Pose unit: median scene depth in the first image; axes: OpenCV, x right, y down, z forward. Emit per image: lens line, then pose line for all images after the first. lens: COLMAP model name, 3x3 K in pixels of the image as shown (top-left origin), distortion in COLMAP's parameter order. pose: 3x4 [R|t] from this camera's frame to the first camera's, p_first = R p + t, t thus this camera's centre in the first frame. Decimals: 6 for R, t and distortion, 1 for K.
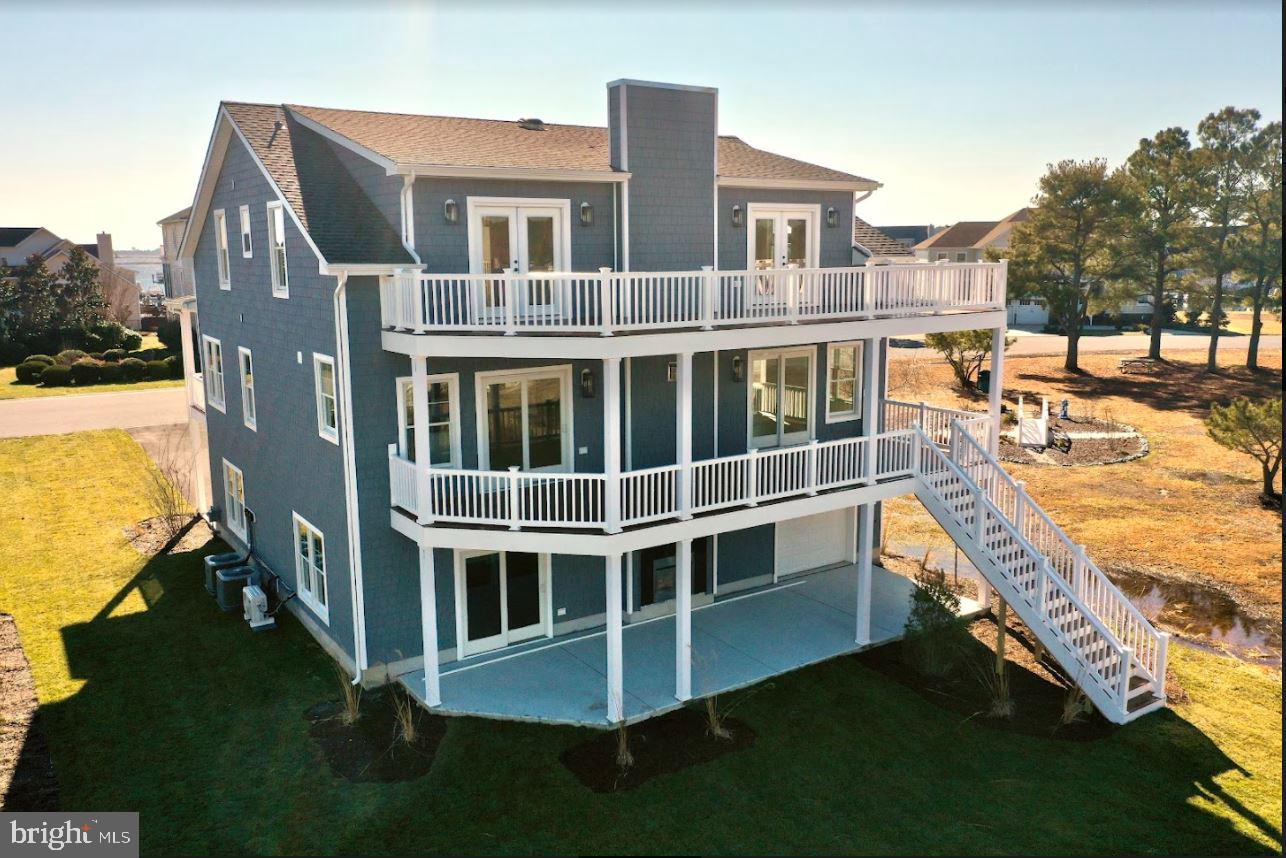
lens RADIAL K [[1004.8, 0, 643.8], [0, 1004.8, 427.8], [0, 0, 1]] dist [-0.005827, 0.016057]
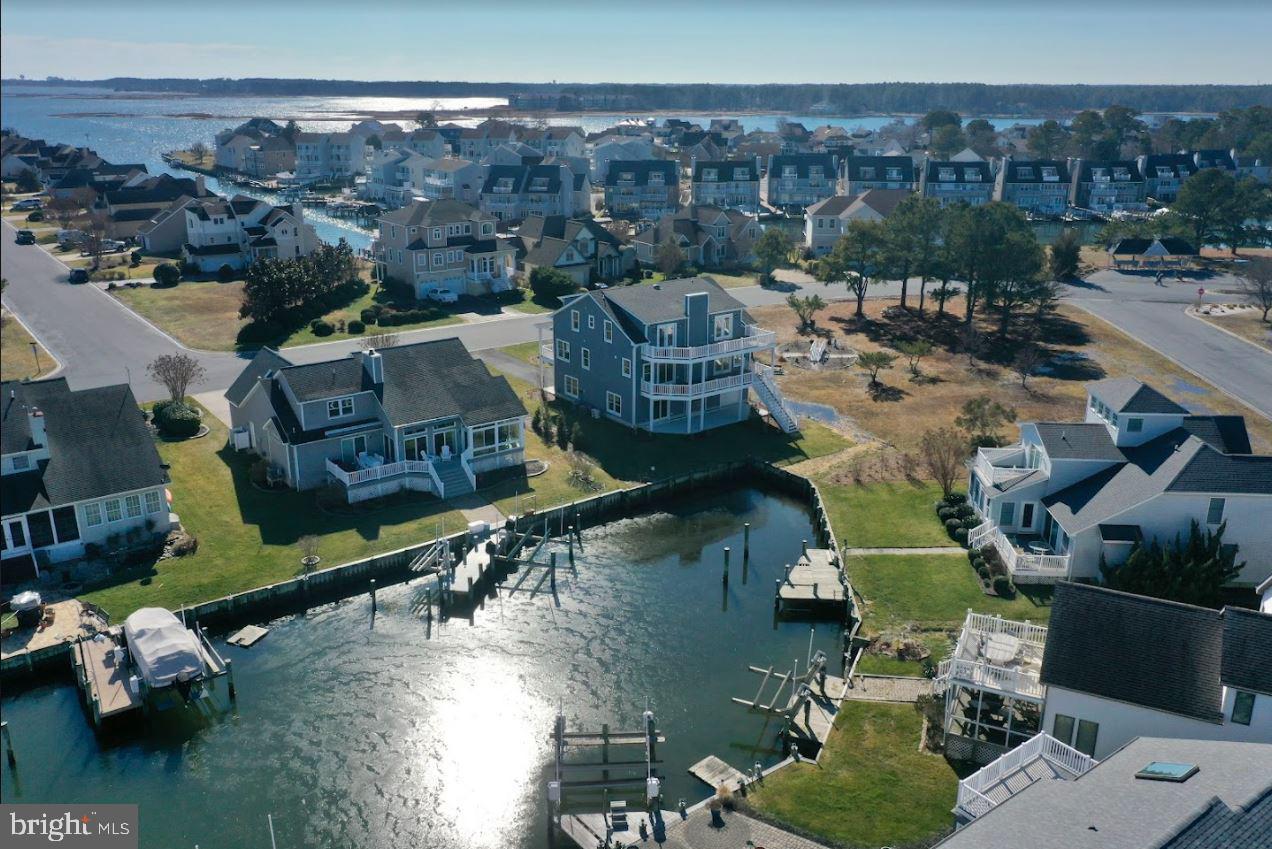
lens RADIAL K [[993.8, 0, 635.4], [0, 993.8, 423.5], [0, 0, 1]] dist [-0.005827, 0.016057]
pose [[0.998805, -0.003440, 0.048761, -0.530993], [-0.003927, 0.988650, 0.150186, -0.500544], [-0.048724, -0.150198, 0.987455, -3.849429]]
